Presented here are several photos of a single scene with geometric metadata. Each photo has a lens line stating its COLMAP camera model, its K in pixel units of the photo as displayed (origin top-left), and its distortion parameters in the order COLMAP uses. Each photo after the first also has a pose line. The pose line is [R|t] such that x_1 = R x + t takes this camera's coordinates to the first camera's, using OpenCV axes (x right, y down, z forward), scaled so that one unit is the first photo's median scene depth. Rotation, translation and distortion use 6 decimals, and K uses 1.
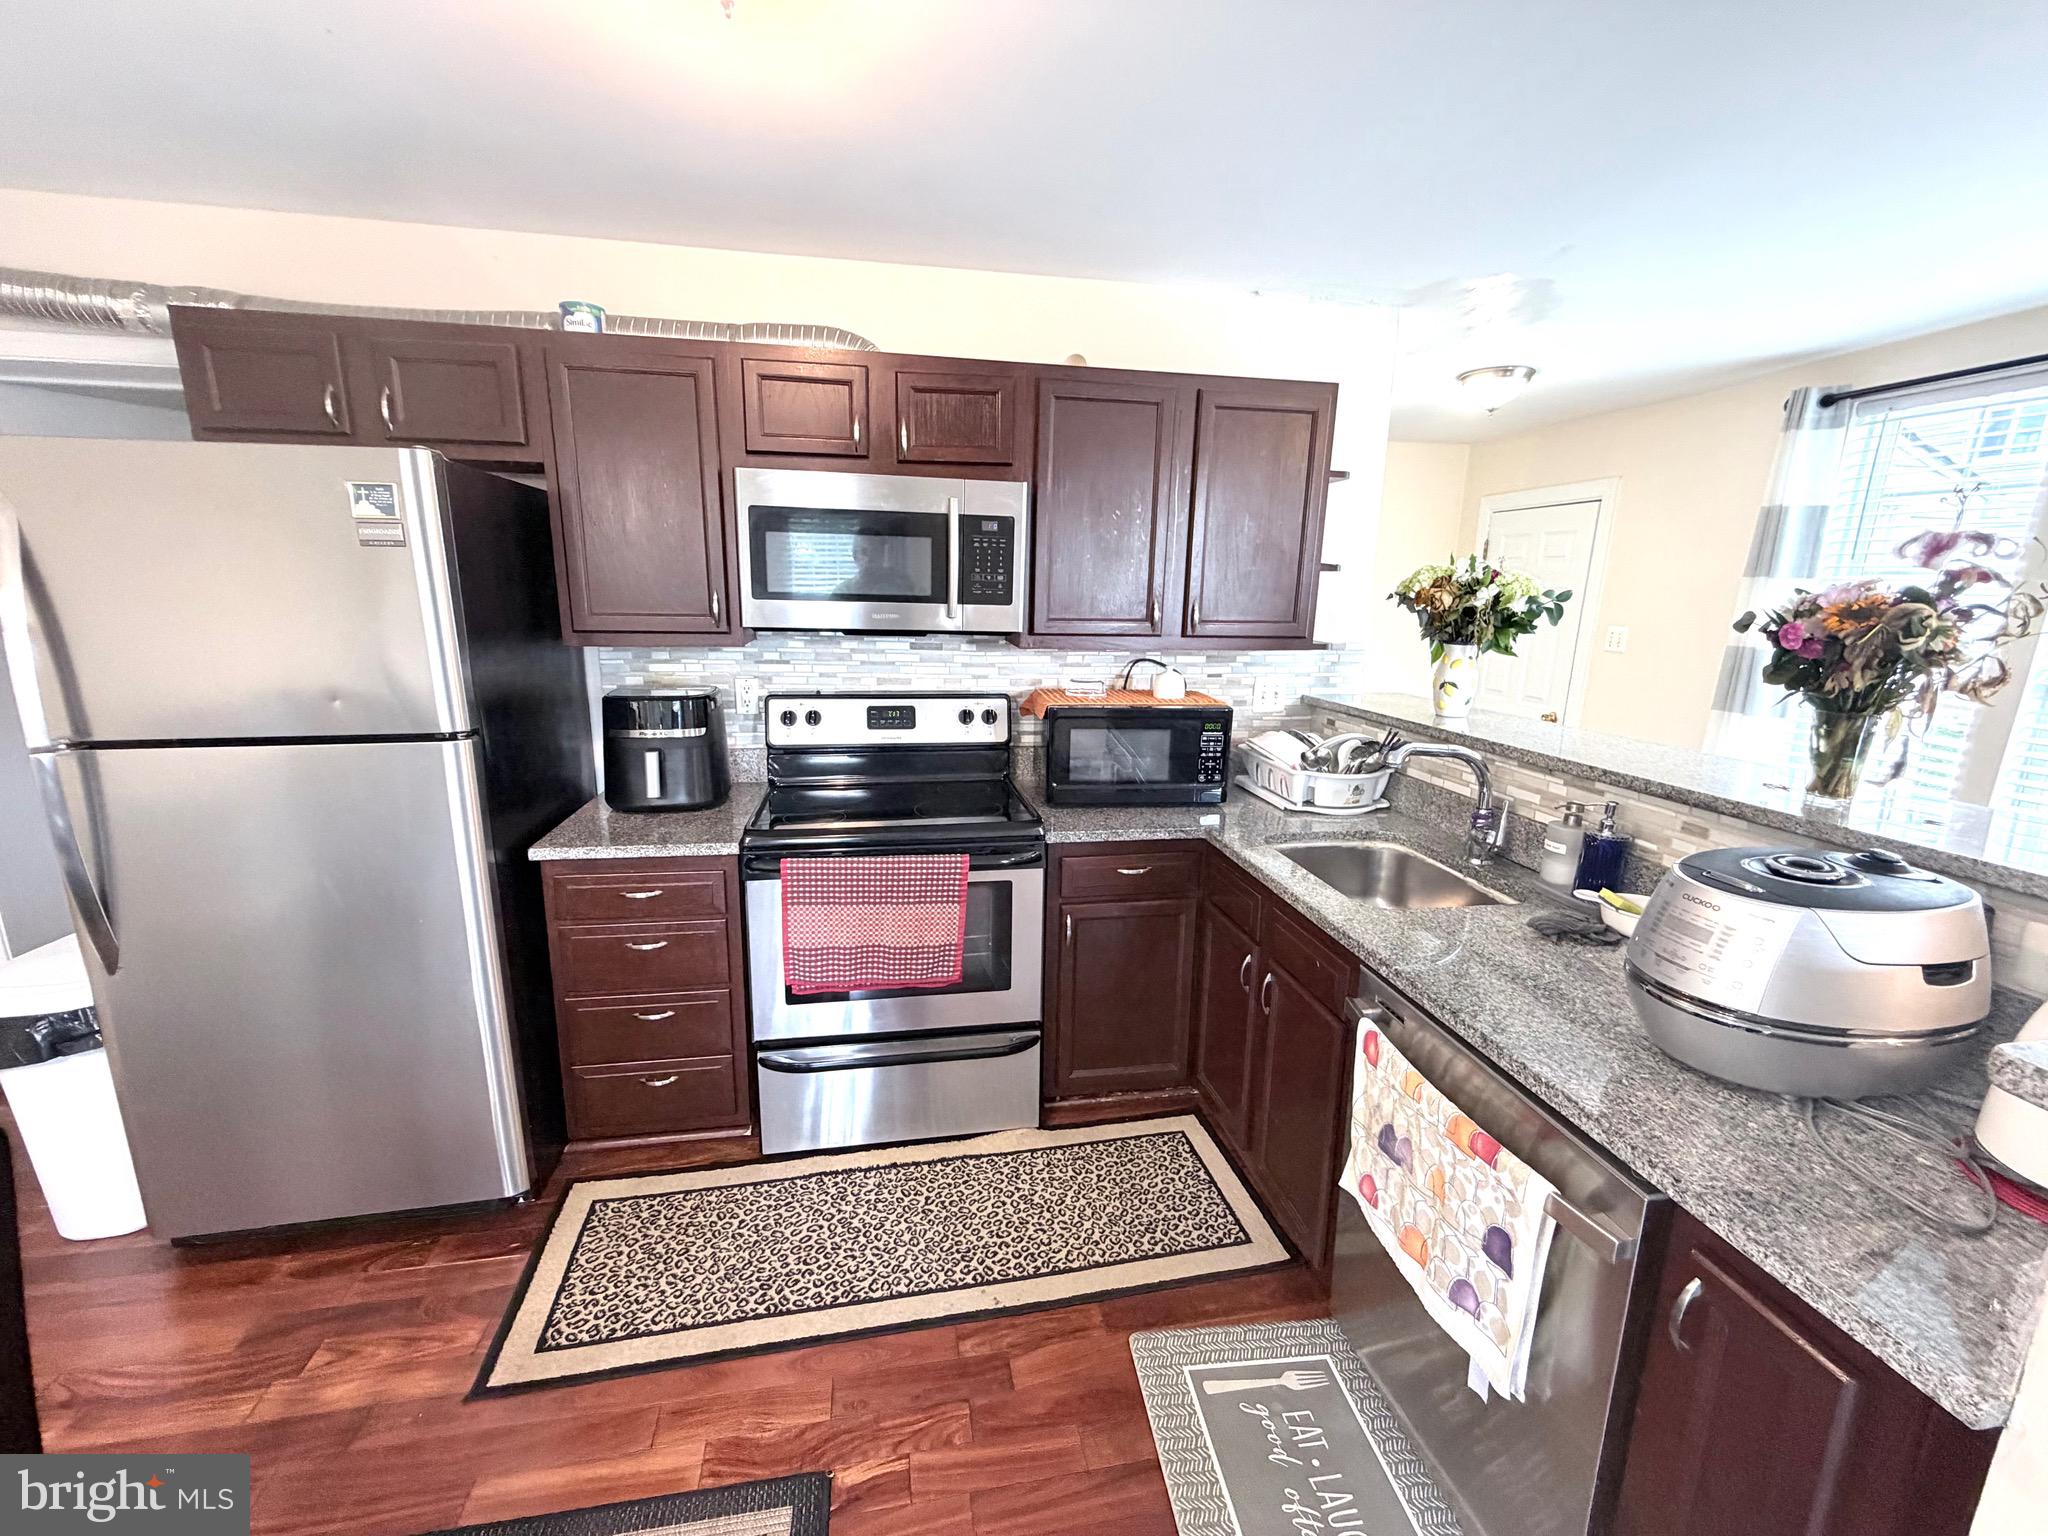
lens RADIAL K [[819.2, 0, 1017.0], [0, 819.2, 769.5], [0, 0, 1]] dist [-0.000309, -0.000067]
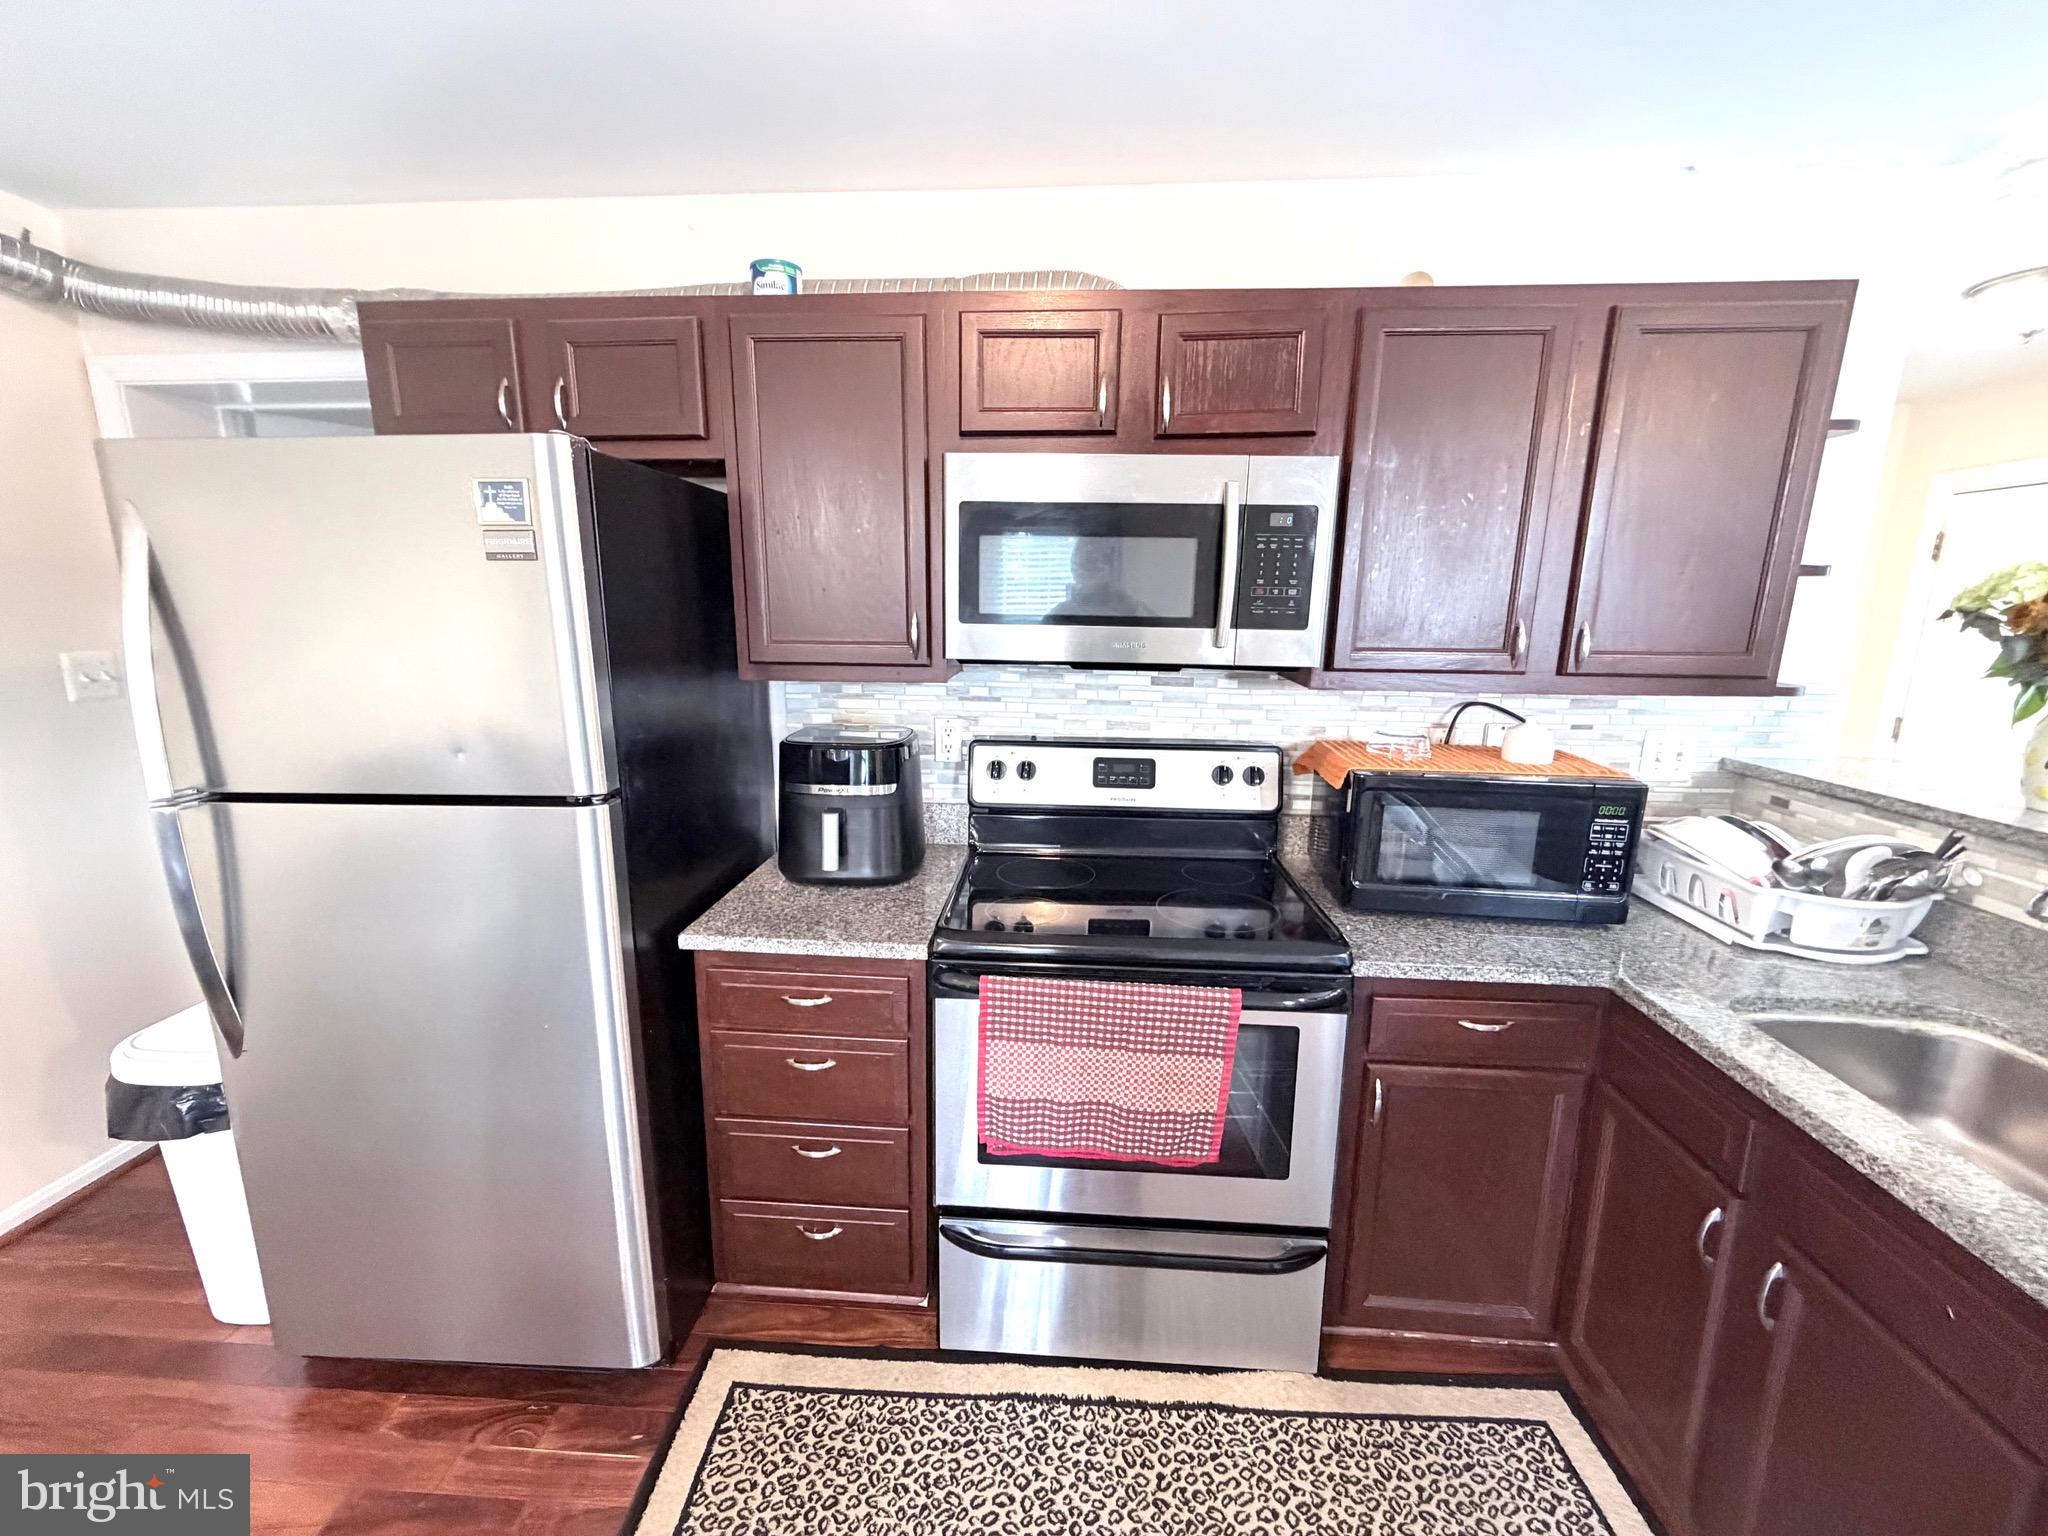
lens RADIAL K [[819.2, 0, 1017.0], [0, 819.2, 769.5], [0, 0, 1]] dist [-0.000309, -0.000067]
pose [[0.971192, 0.038939, -0.235097, -0.082548], [-0.043395, 0.998963, -0.013807, -0.061202], [0.234316, 0.023612, 0.971874, 0.262834]]
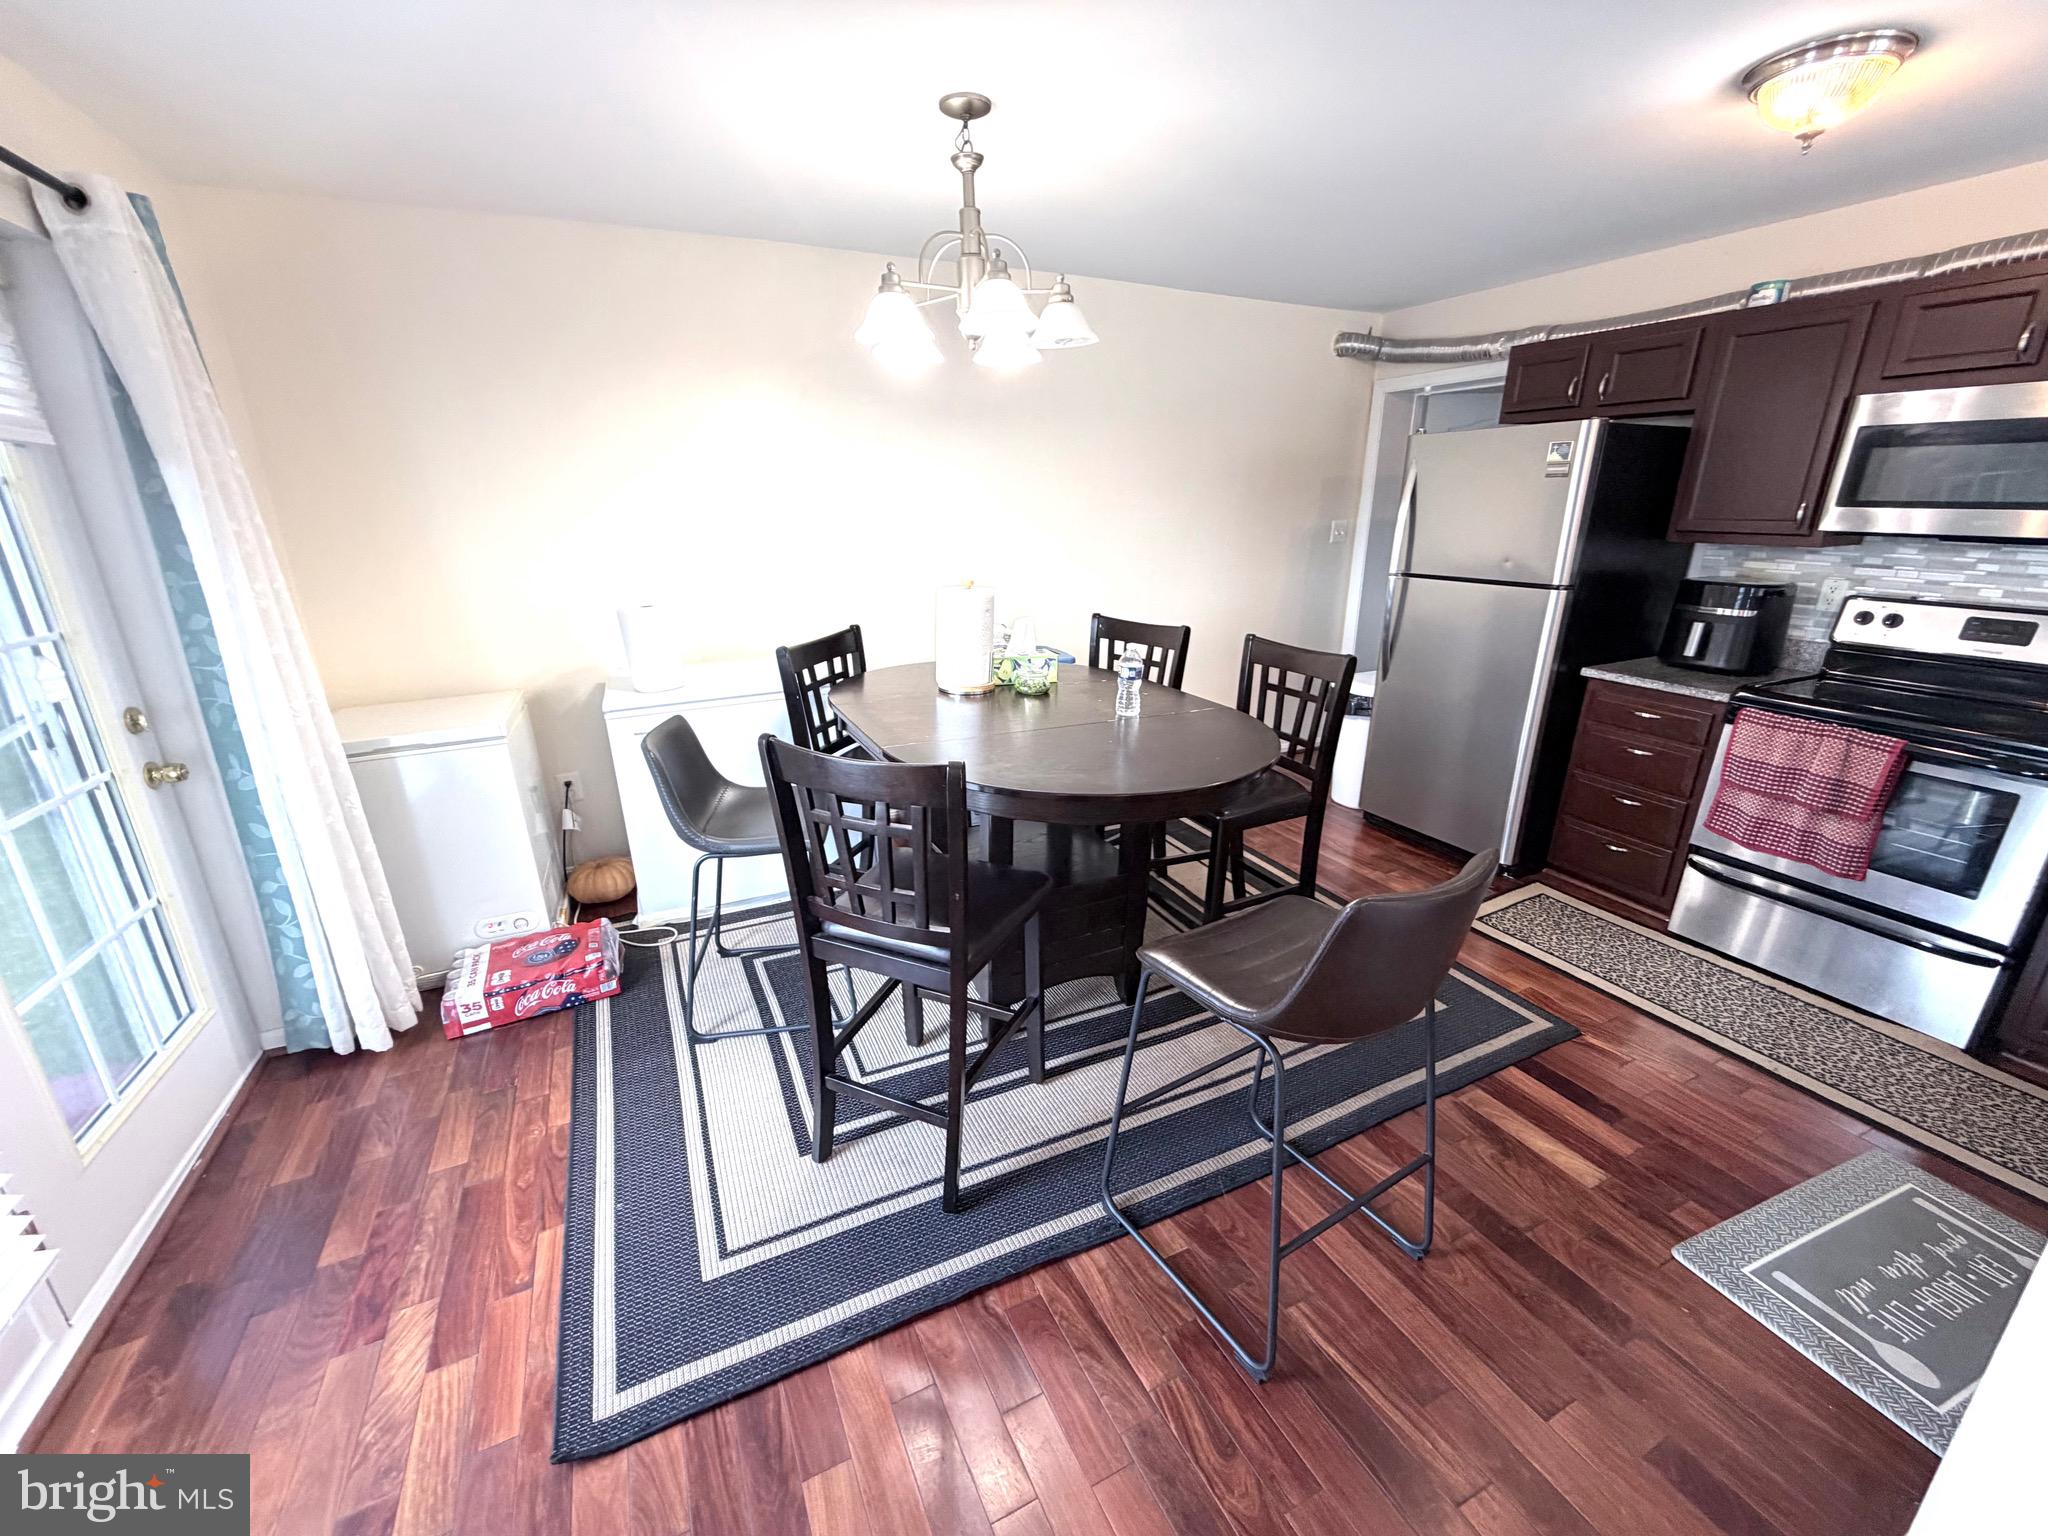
lens RADIAL K [[824.8, 0, 1018.8], [0, 824.8, 766.4], [0, 0, 1]] dist [-0.000041, 0.000152]
pose [[0.272123, 0.284877, -0.919127, 0.569375], [-0.199050, 0.951178, 0.235879, 0.107233], [0.941450, 0.118764, 0.315542, -0.464370]]
